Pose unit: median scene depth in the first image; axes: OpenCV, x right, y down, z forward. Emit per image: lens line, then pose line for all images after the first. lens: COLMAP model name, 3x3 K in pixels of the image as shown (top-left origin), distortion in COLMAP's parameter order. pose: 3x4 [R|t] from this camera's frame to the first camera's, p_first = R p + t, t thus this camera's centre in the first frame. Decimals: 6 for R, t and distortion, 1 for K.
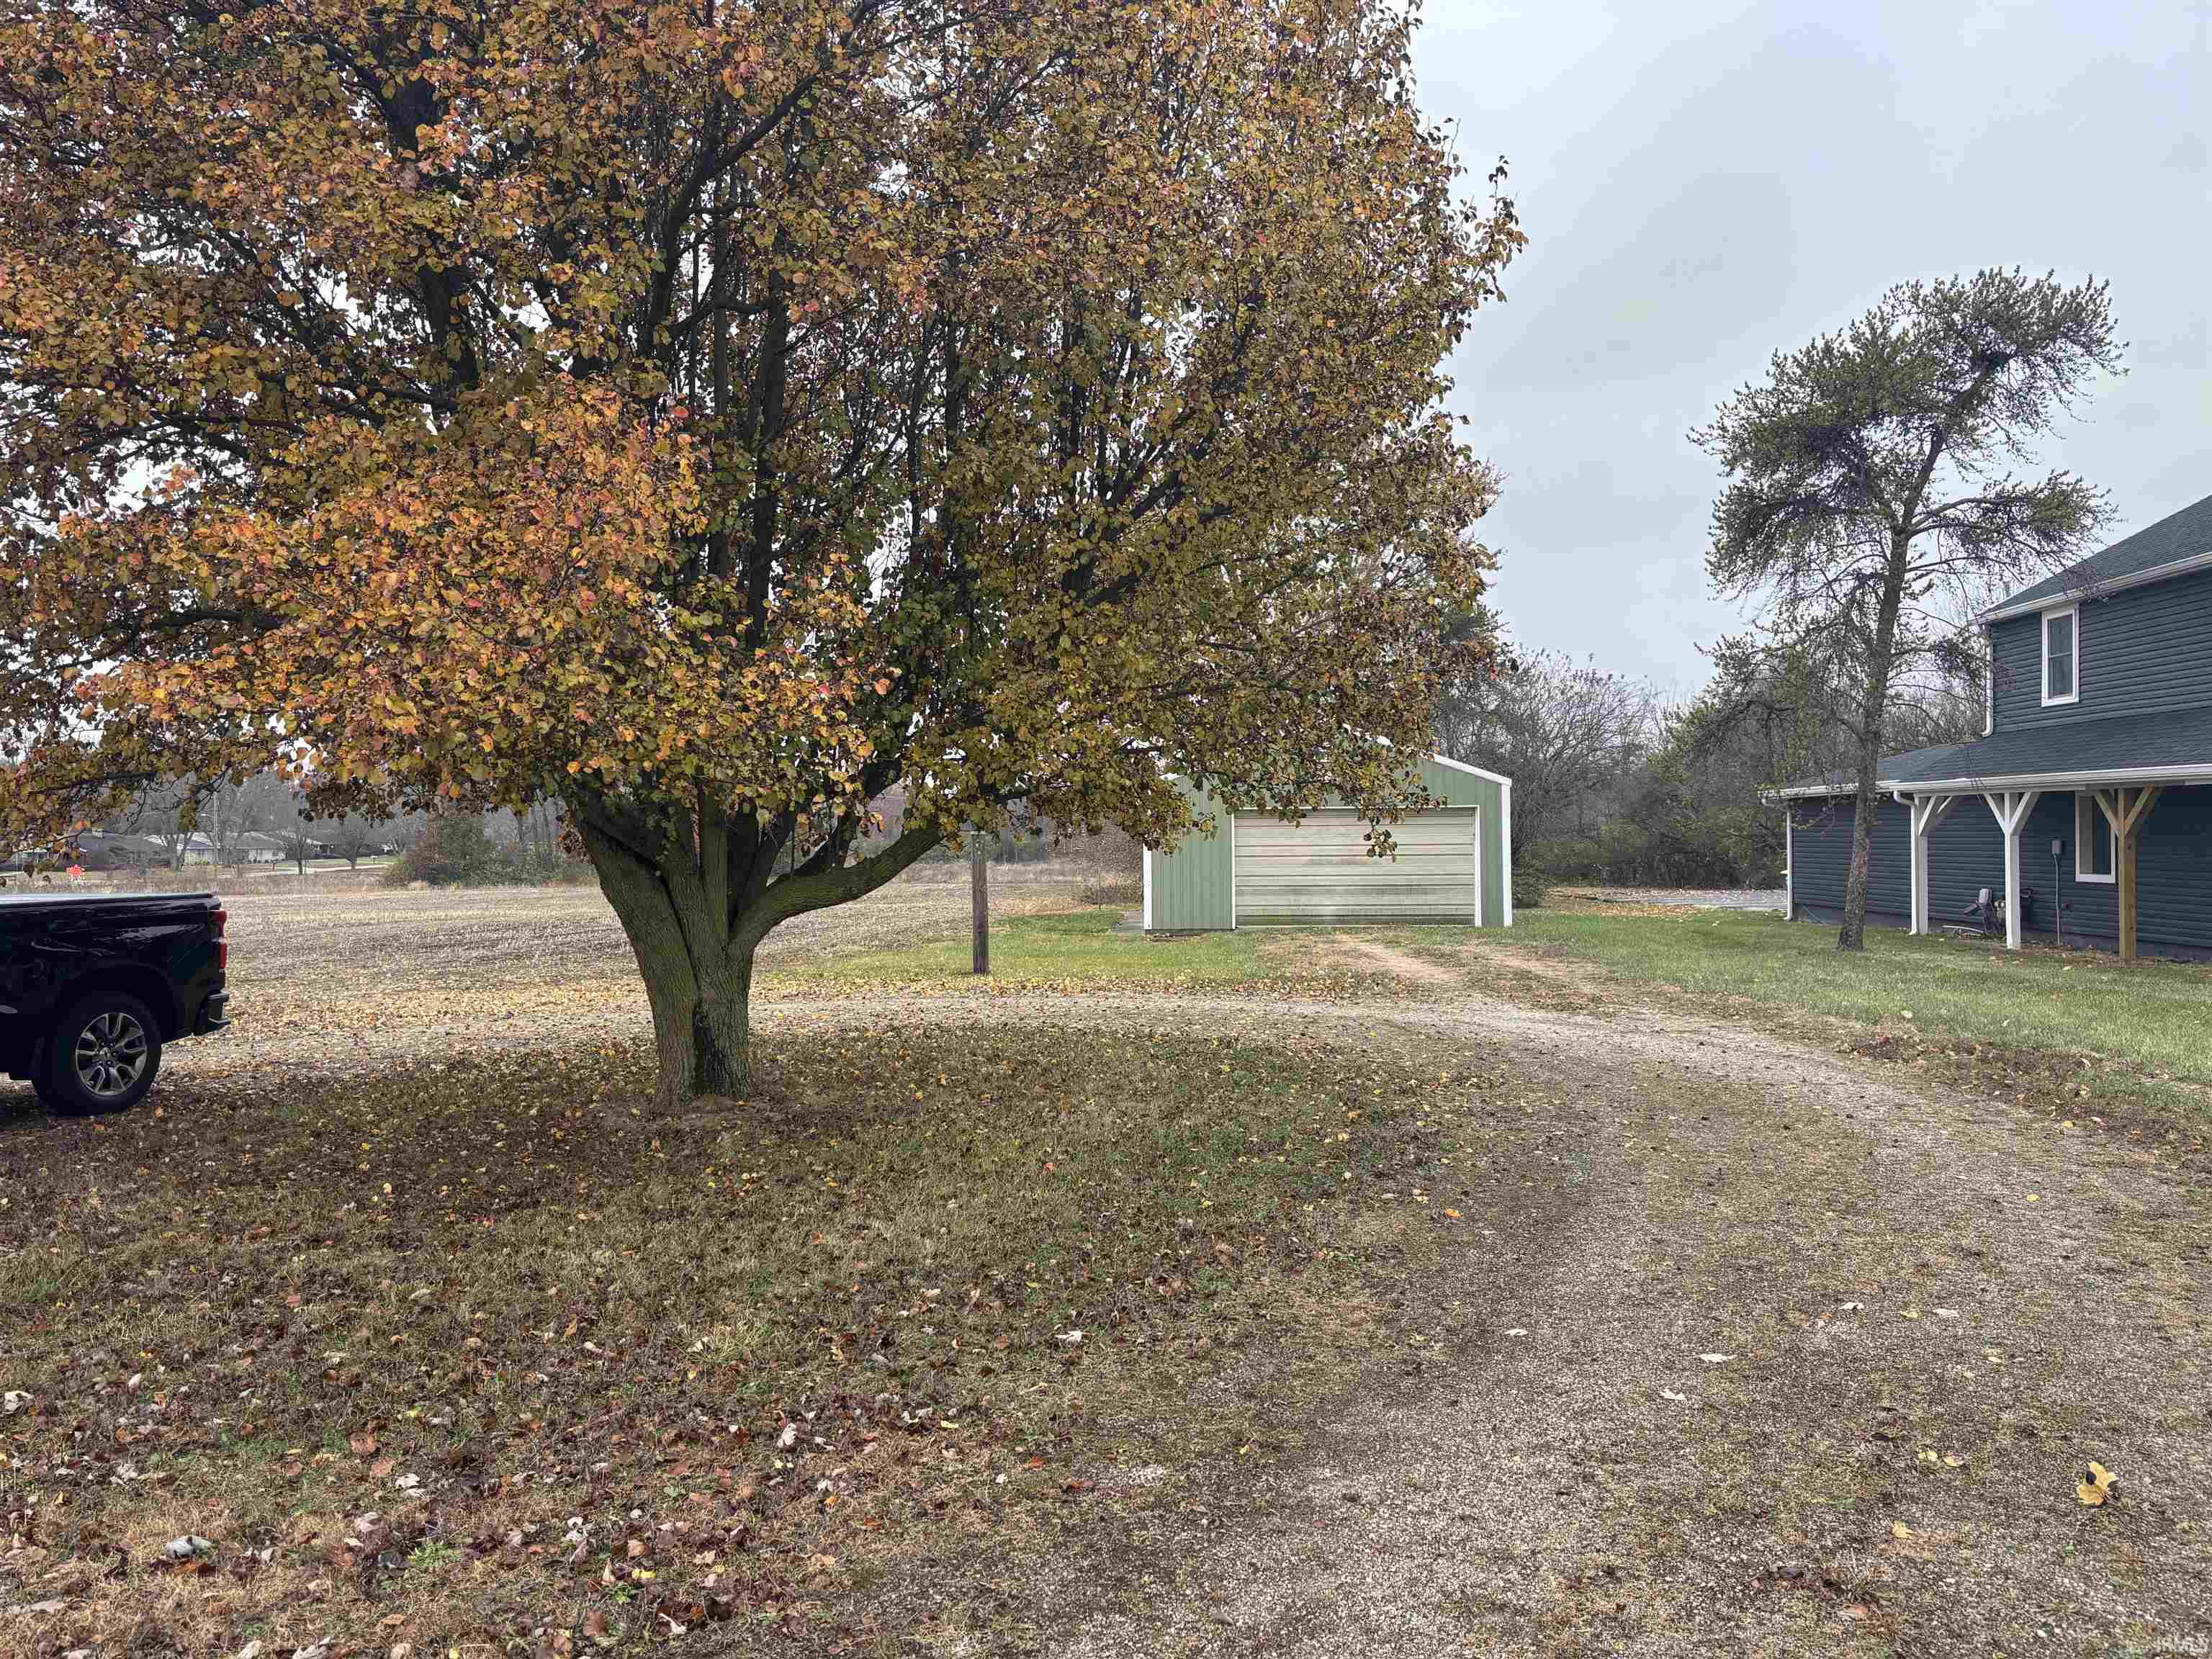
lens RADIAL K [[1538.9, 0, 1106.0], [0, 1538.9, 829.5], [0, 0, 1]] dist [0.002092, -0.030171]
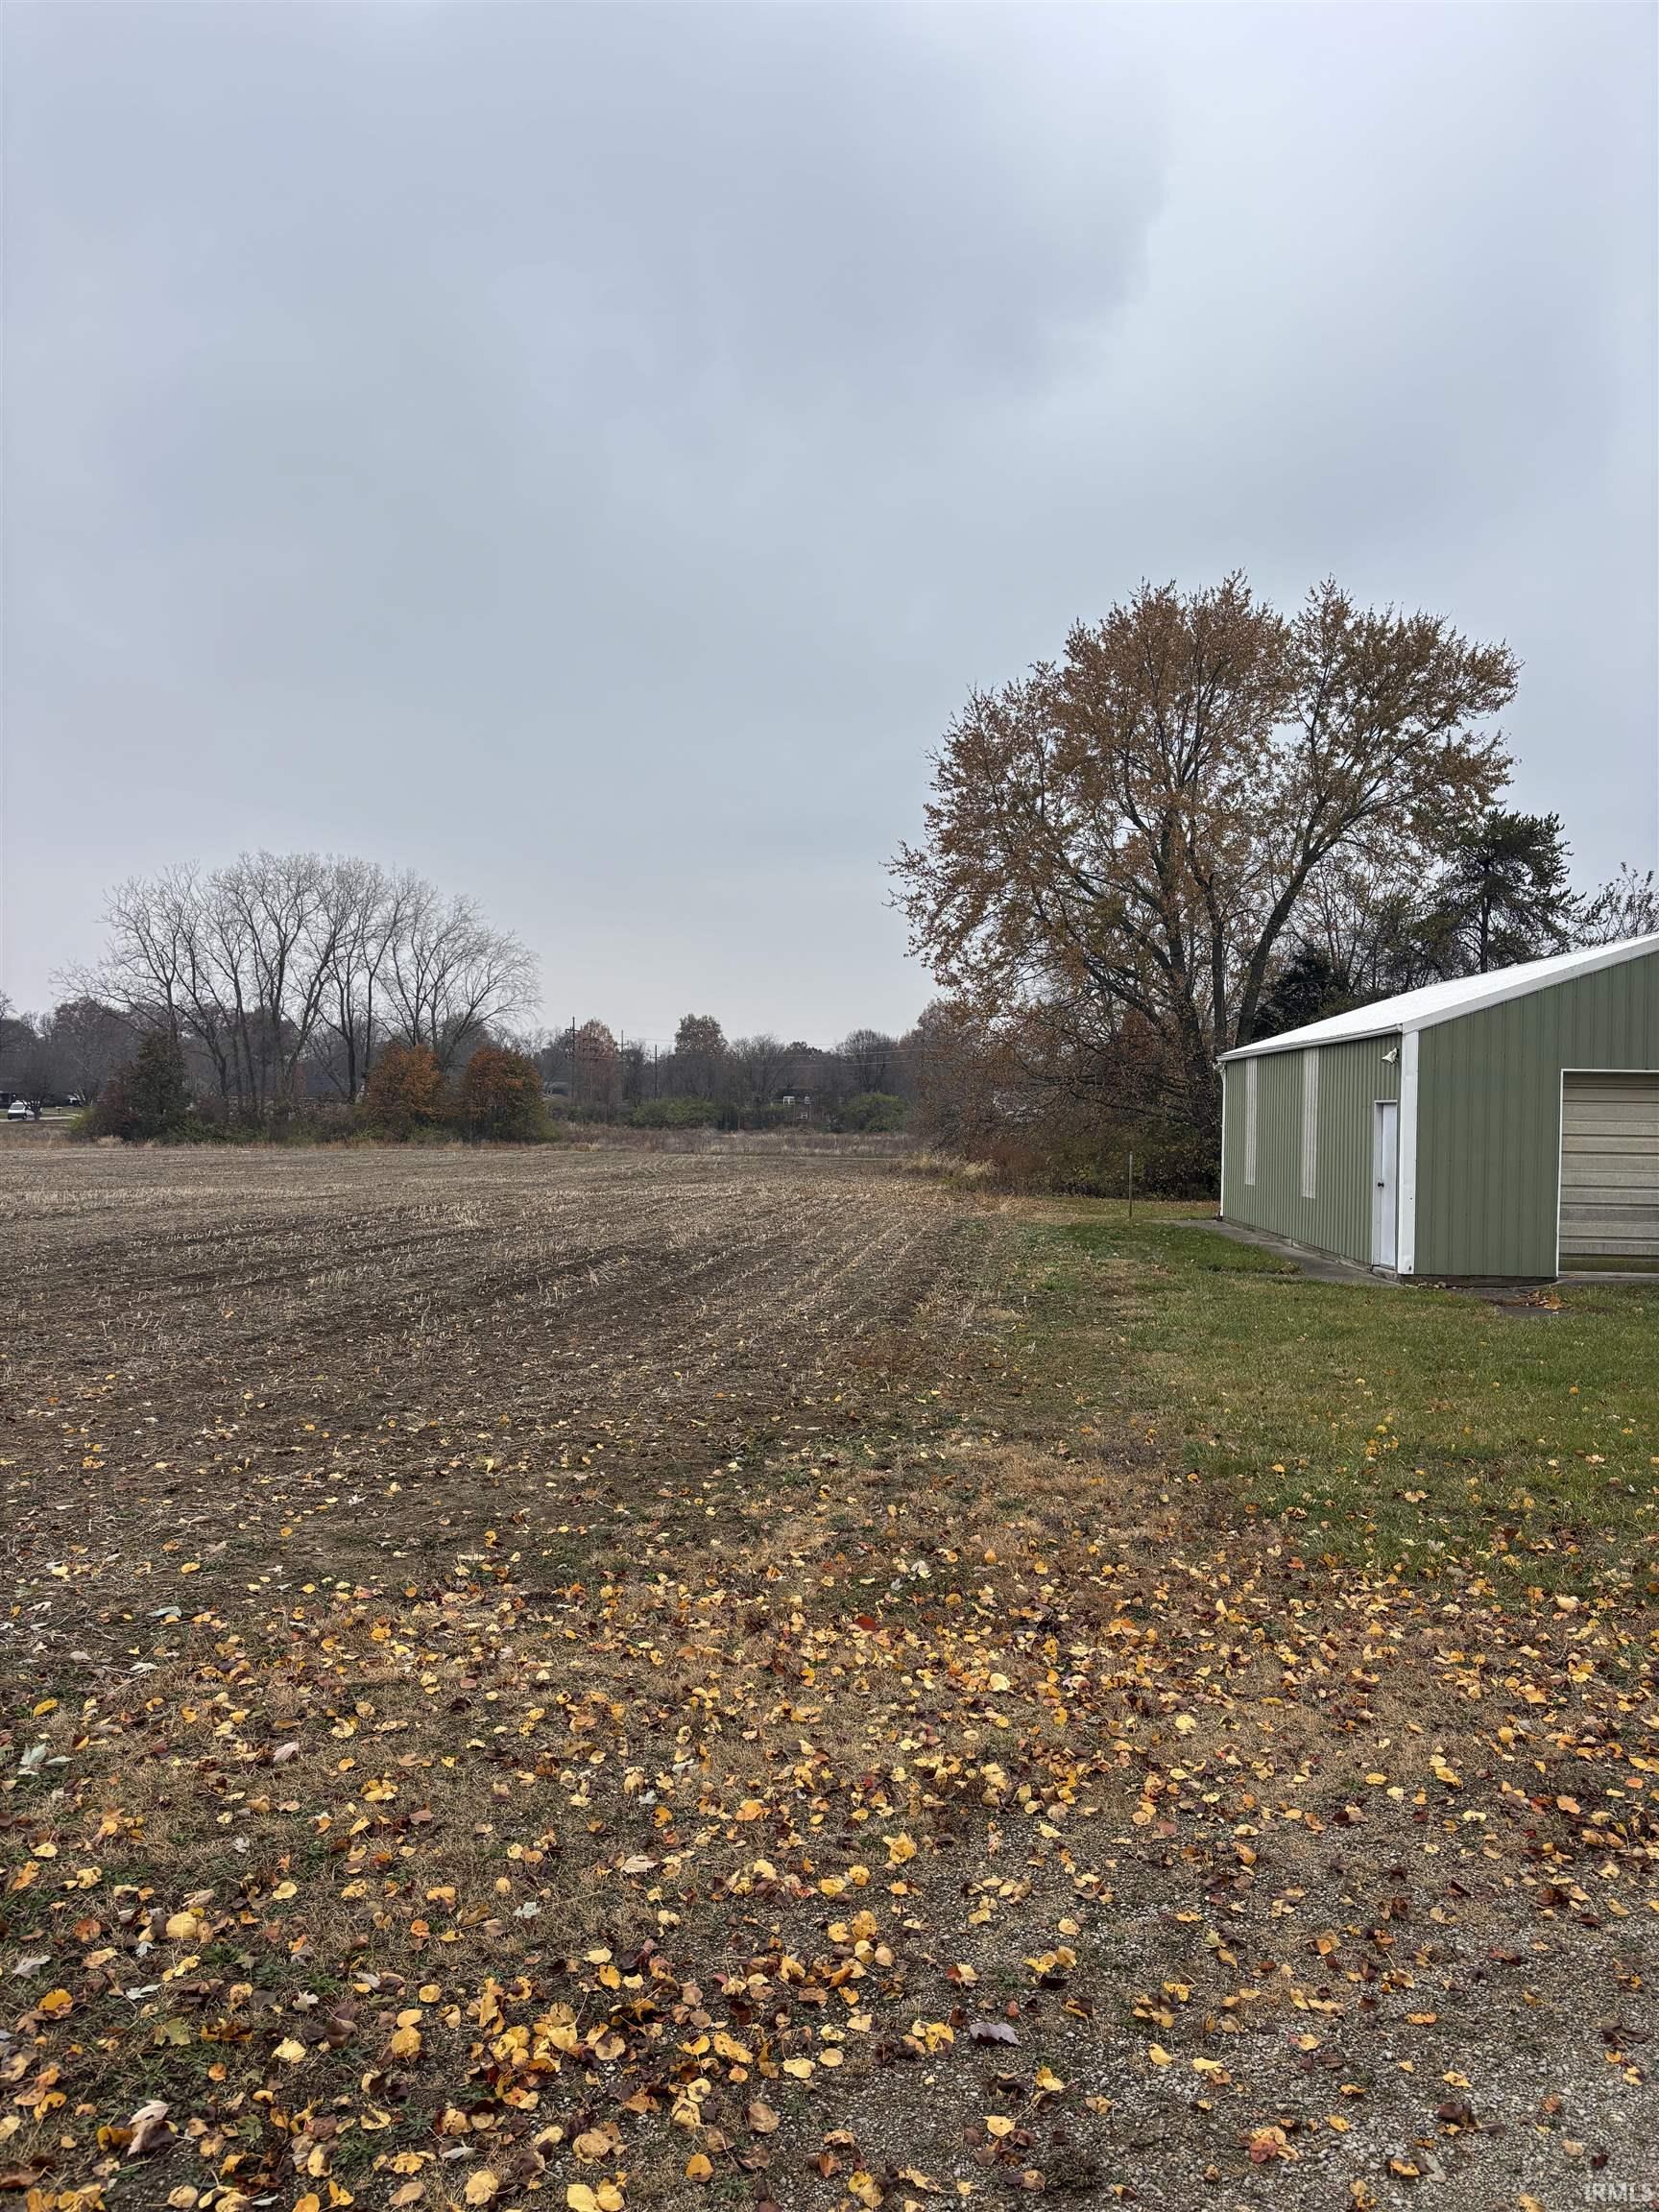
lens RADIAL K [[1538.9, 0, 829.5], [0, 1538.9, 1106.0], [0, 0, 1]] dist [0.002092, -0.030171]
pose [[0.999458, 0.026841, 0.019037, -0.179932], [-0.026915, 0.999631, 0.003646, 0.005528], [-0.018932, -0.004157, 0.999812, 0.383754]]
